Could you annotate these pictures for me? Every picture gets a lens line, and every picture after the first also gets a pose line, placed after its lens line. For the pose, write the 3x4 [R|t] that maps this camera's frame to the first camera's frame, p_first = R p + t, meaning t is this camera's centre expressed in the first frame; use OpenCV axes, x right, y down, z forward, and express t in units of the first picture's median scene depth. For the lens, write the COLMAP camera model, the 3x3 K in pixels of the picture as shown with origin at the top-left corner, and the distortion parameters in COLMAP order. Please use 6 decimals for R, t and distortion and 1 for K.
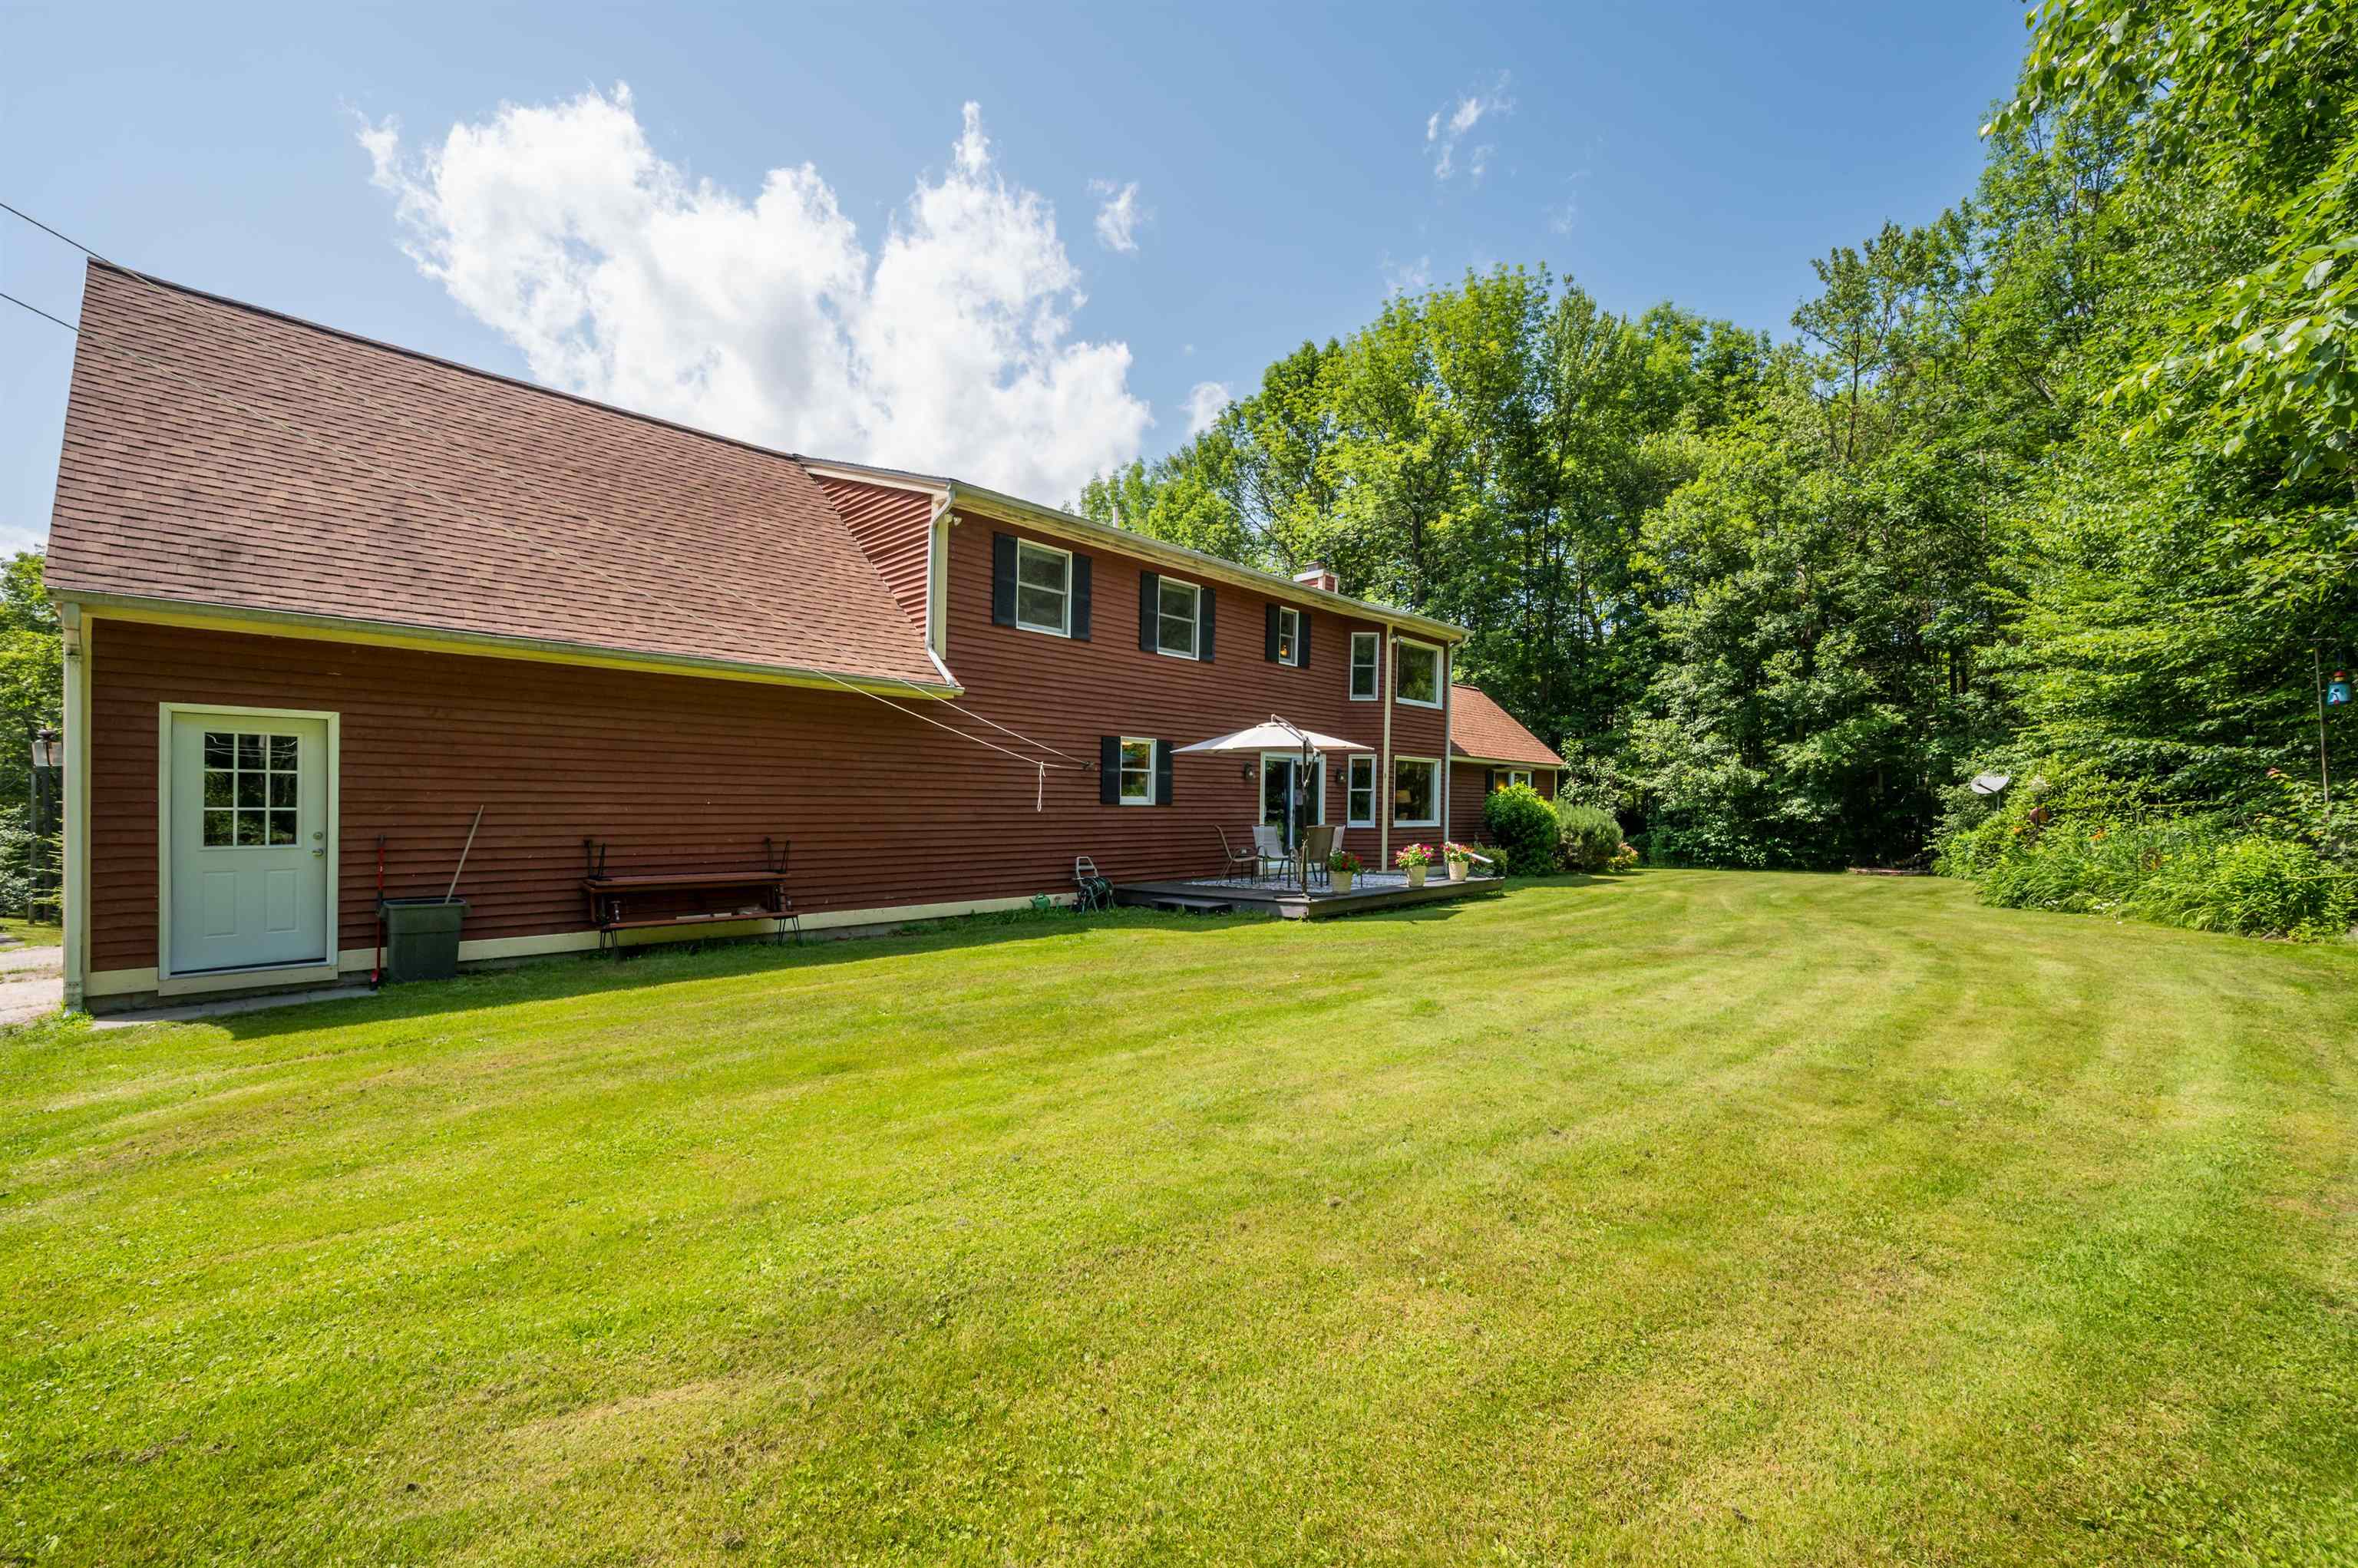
lens RADIAL K [[955.6, 0, 1191.1], [0, 955.6, 807.8], [0, 0, 1]] dist [0.001958, -0.001099]
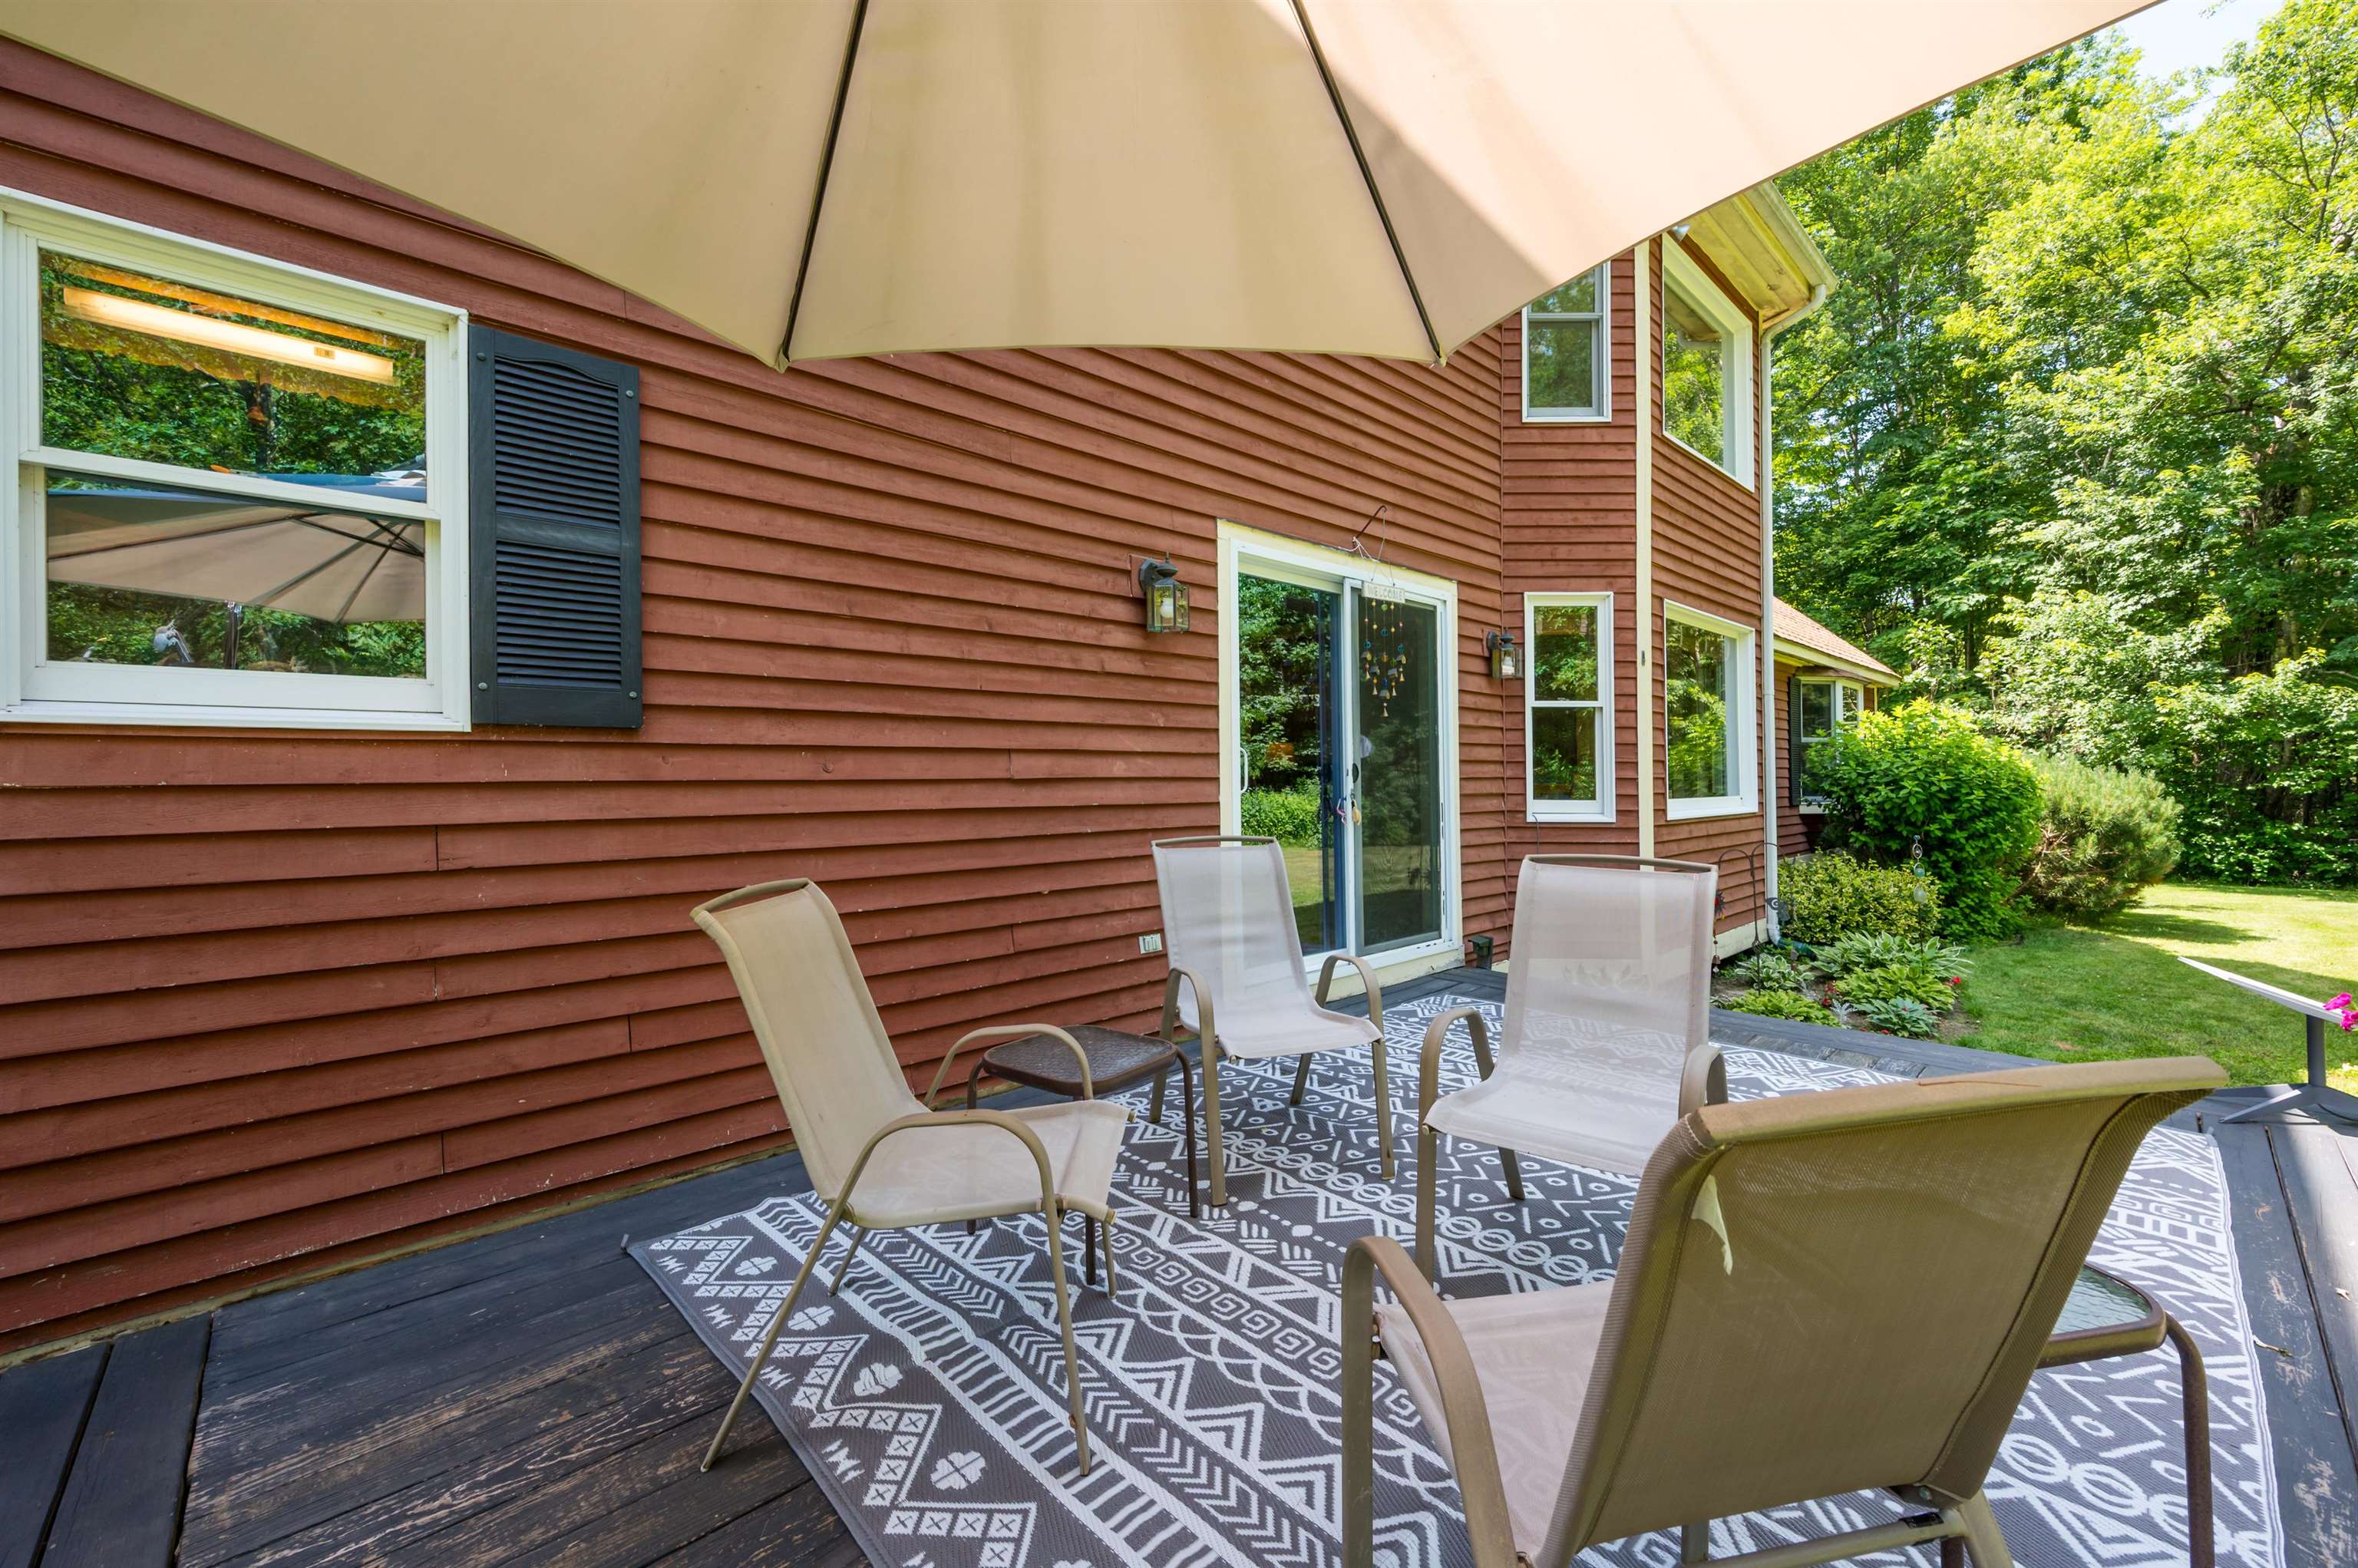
lens RADIAL K [[955.6, 0, 1188.5], [0, 955.6, 803.6], [0, 0, 1]] dist [0.001958, -0.001099]
pose [[0.999175, -0.008112, -0.039794, 0.065916], [0.009146, 0.999624, 0.025863, 0.004658], [0.039569, -0.026205, 0.998873, 0.673934]]
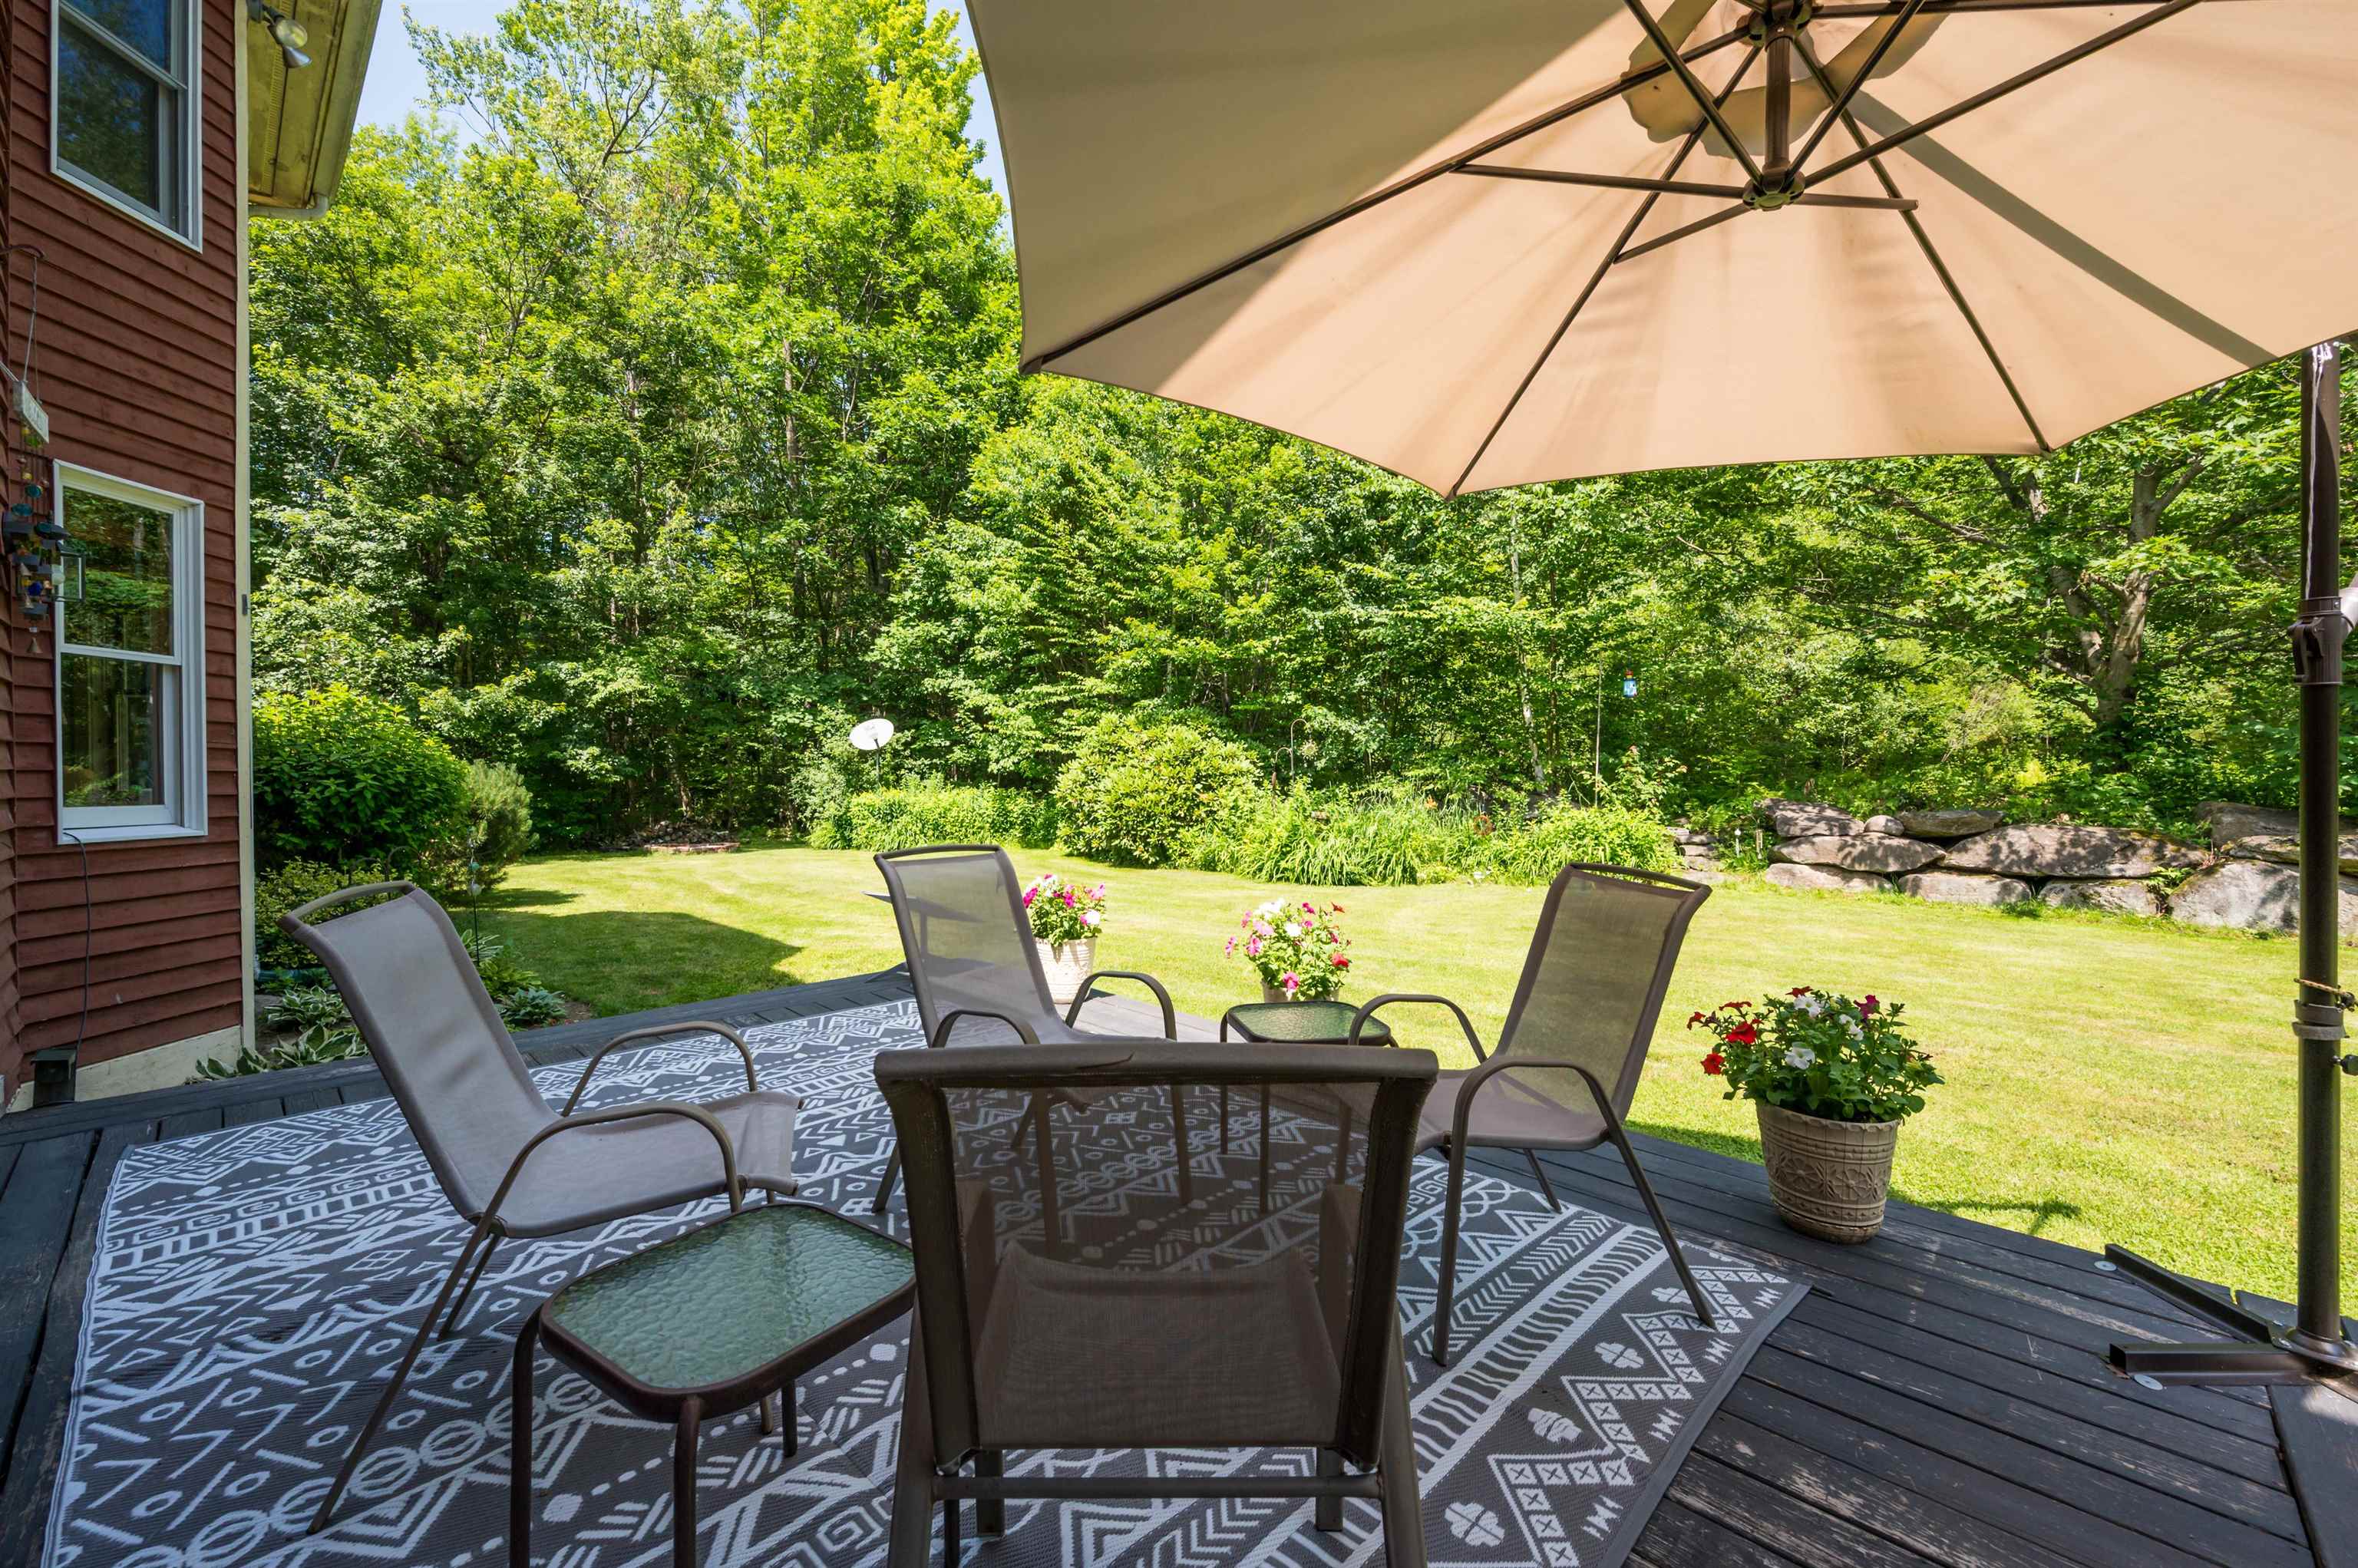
lens RADIAL K [[955.6, 0, 1201.8], [0, 955.6, 771.5], [0, 0, 1]] dist [0.001958, -0.001099]
pose [[-0.034691, -0.010656, 0.999341, -0.032417], [-0.001171, 0.999943, 0.010622, 0.003047], [-0.999397, -0.000801, -0.034702, 0.778244]]
